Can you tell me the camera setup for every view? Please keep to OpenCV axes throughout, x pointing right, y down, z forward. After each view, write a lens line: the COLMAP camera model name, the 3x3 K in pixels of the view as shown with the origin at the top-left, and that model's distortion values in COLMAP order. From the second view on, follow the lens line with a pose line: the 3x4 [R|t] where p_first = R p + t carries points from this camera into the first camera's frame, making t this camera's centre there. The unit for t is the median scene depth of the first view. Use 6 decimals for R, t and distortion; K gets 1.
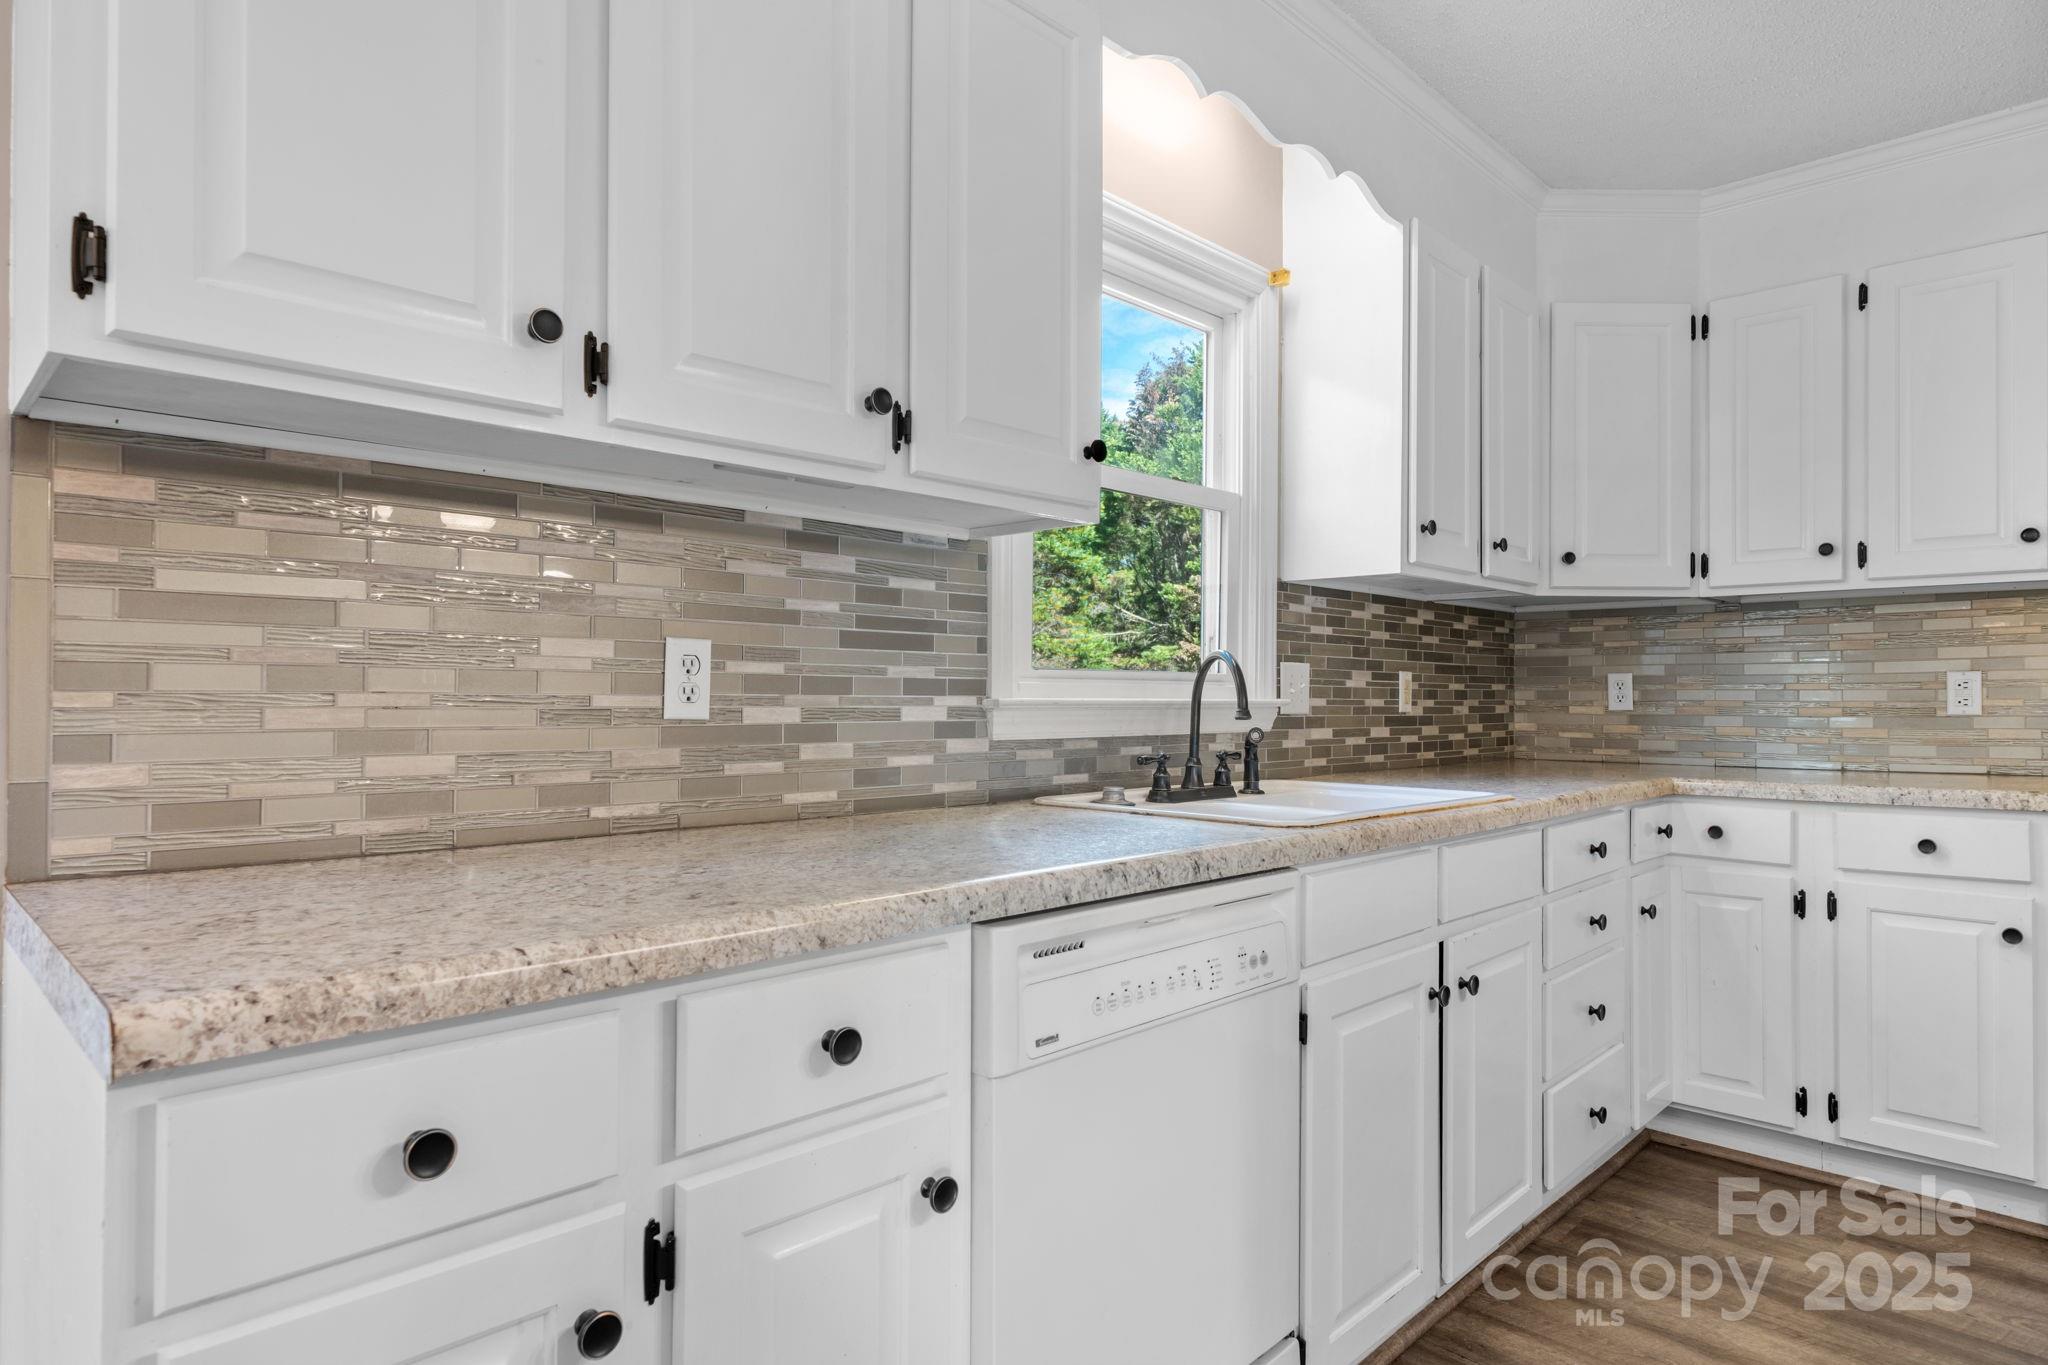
lens RADIAL K [[1155.0, 0, 1024.0], [0, 1155.0, 686.6], [0, 0, 1]] dist [-0.004127, -0.001774]
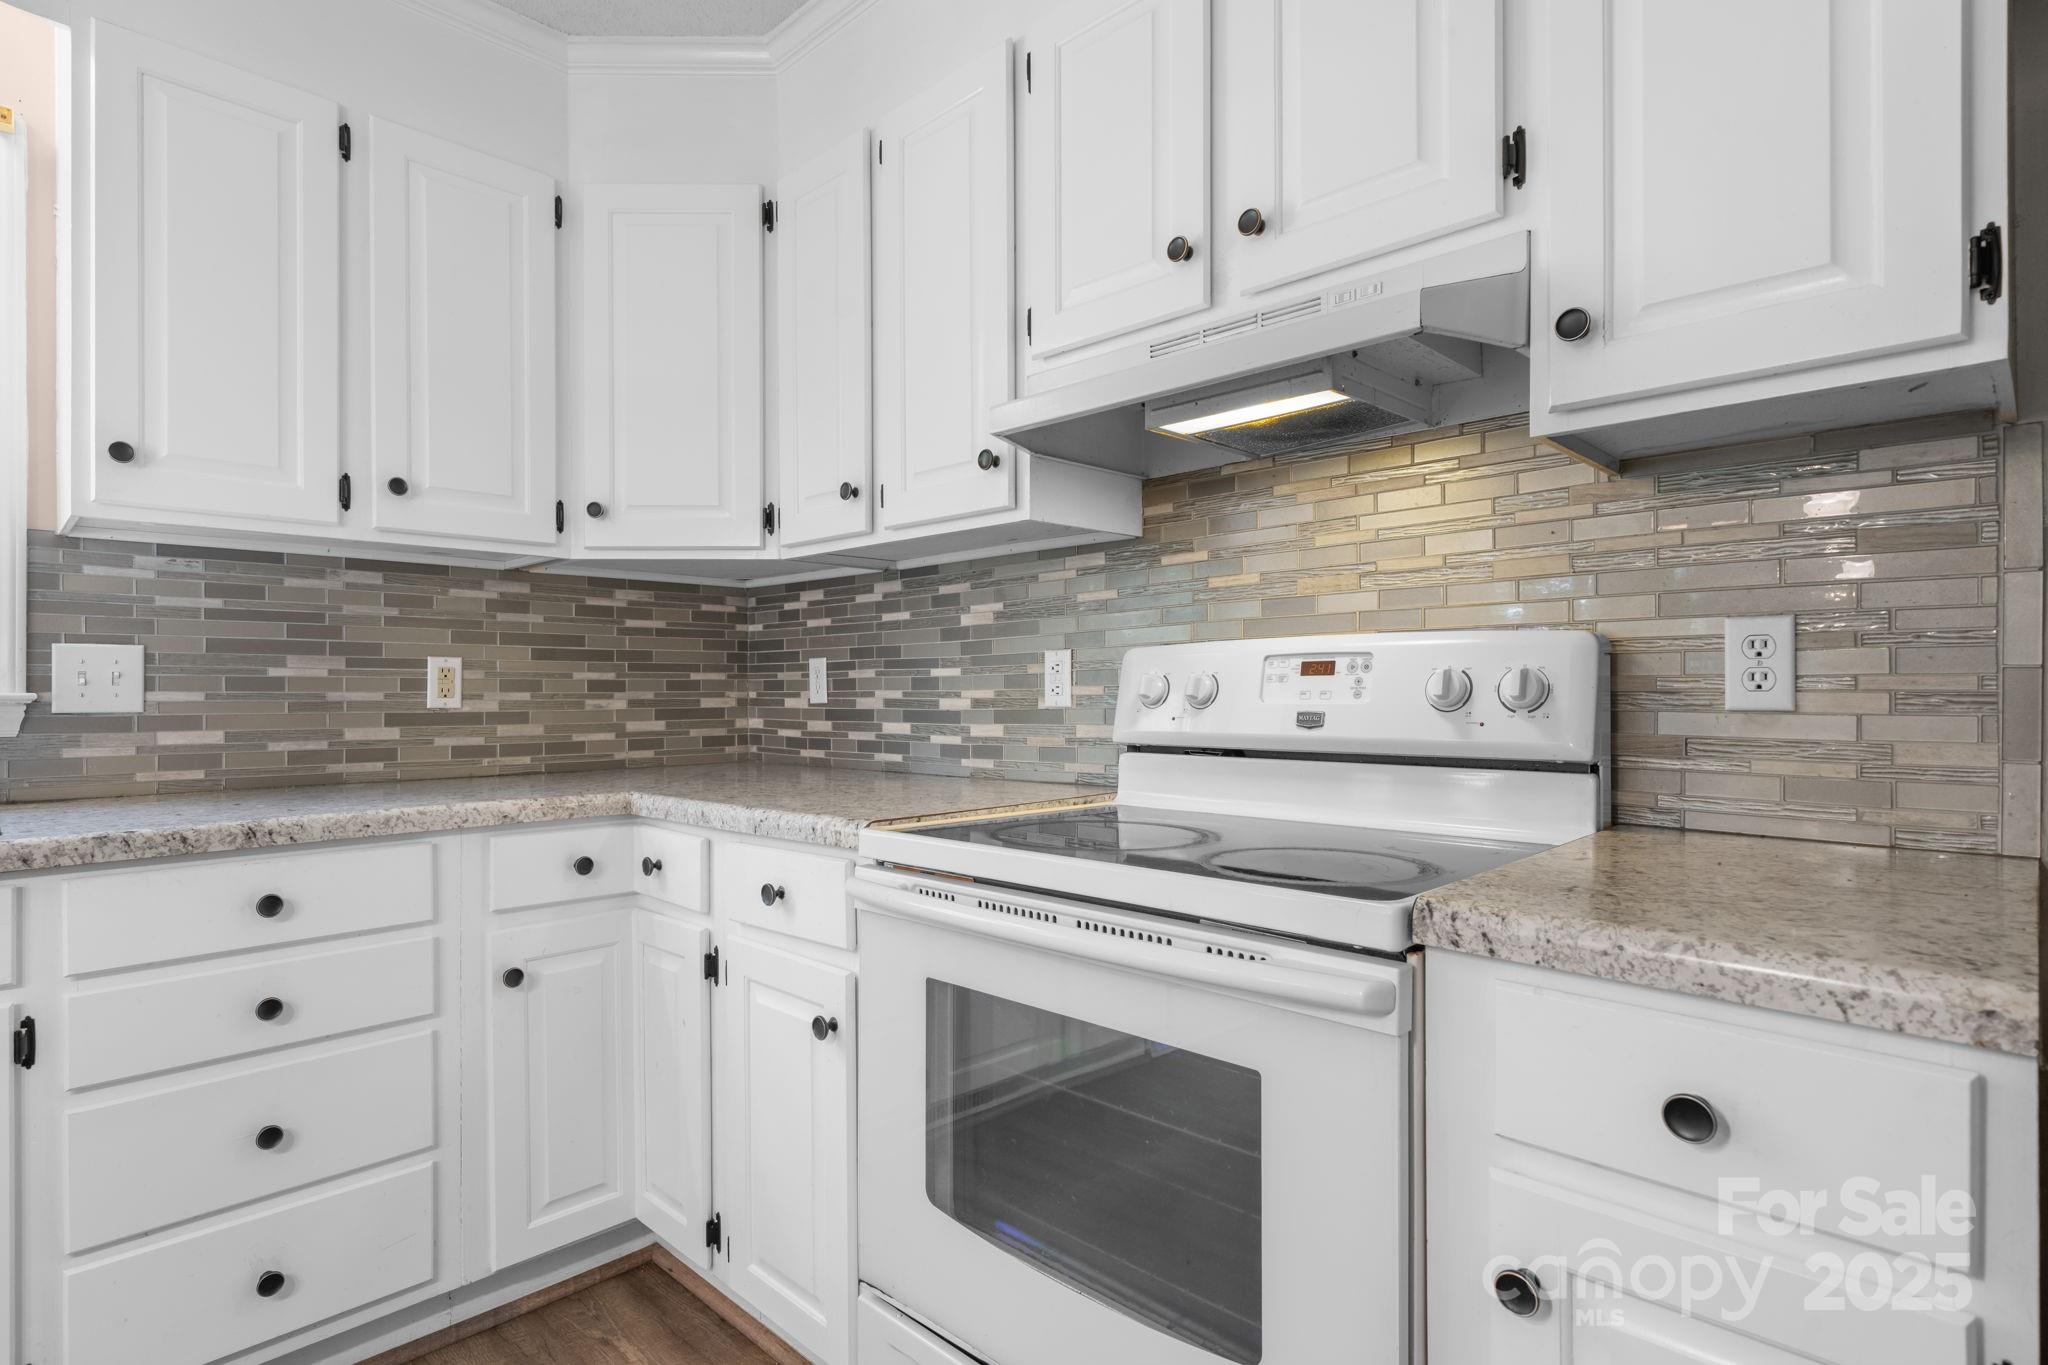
lens RADIAL K [[1021.1, 0, 1022.1], [0, 1021.1, 690.0], [0, 0, 1]] dist [0.003277, 0.000634]
pose [[0.999971, -0.007601, 0.000788, 0.769214], [0.007596, 0.999956, 0.005506, 0.009307], [-0.000829, -0.005499, 0.999985, 0.306512]]
